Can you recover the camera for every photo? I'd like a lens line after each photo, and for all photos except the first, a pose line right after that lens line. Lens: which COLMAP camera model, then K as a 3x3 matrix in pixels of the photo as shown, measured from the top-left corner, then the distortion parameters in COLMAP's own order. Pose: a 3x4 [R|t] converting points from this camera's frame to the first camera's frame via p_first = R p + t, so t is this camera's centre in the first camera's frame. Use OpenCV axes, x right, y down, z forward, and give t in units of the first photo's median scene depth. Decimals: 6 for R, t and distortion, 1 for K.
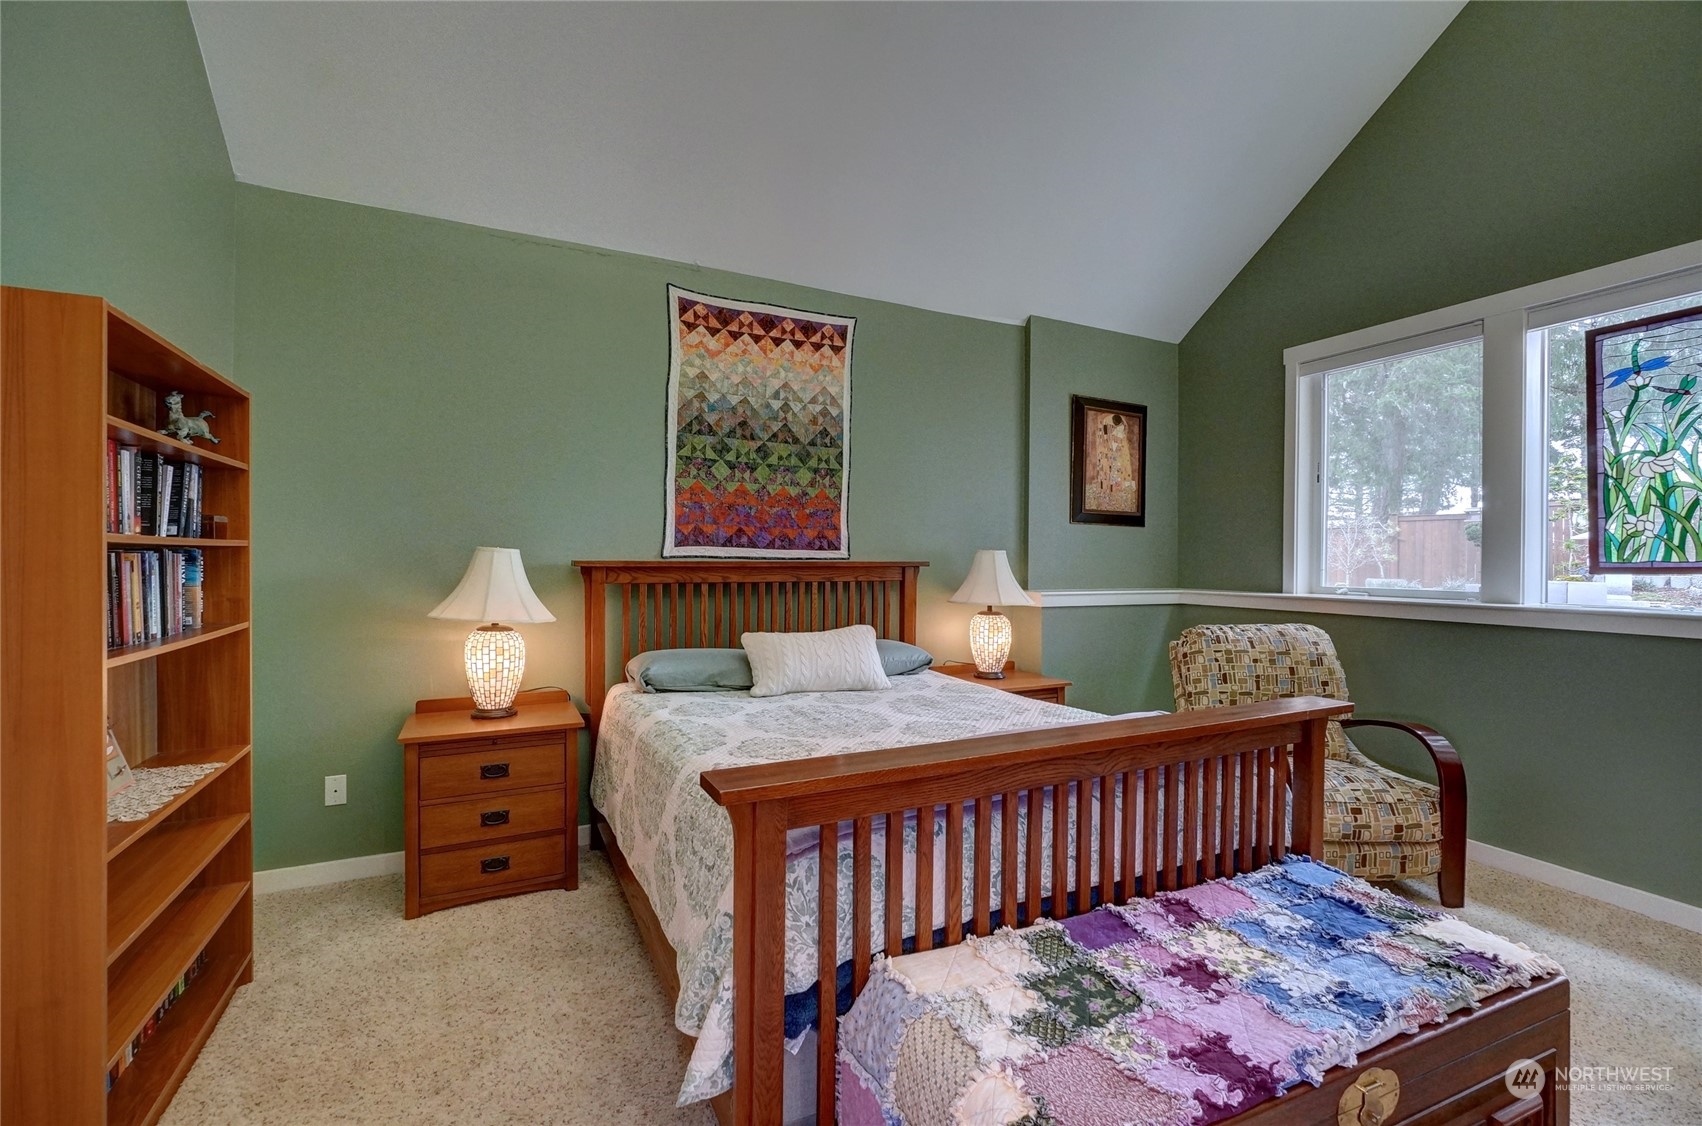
lens RADIAL K [[727.5, 0, 841.0], [0, 727.5, 558.5], [0, 0, 1]] dist [0.001307, 0.000533]
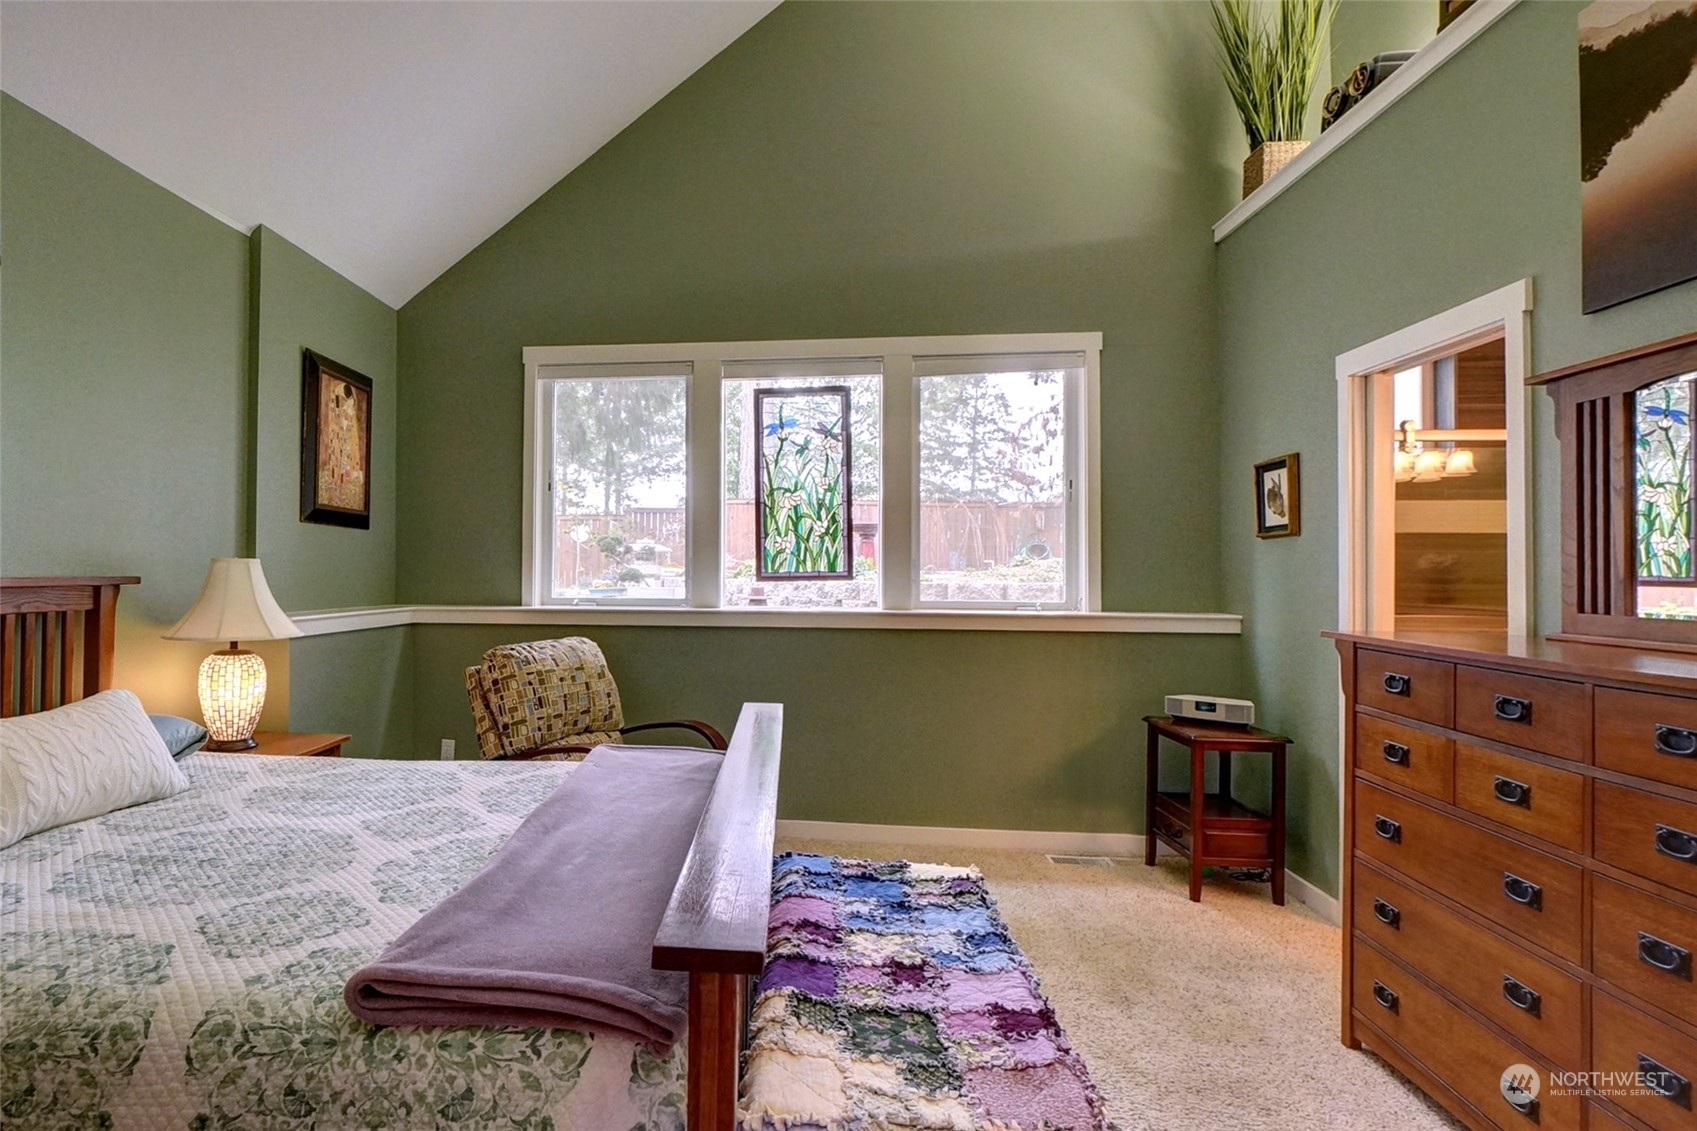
lens RADIAL K [[902.3, 0, 701.6], [0, 902.3, 559.6], [0, 0, 1]] dist [-0.007133, -0.000344]
pose [[0.533560, 0.005837, 0.845742, -0.301950], [-0.001825, 0.999982, -0.005750, -0.007093], [-0.845760, 0.001524, 0.533561, 0.216566]]
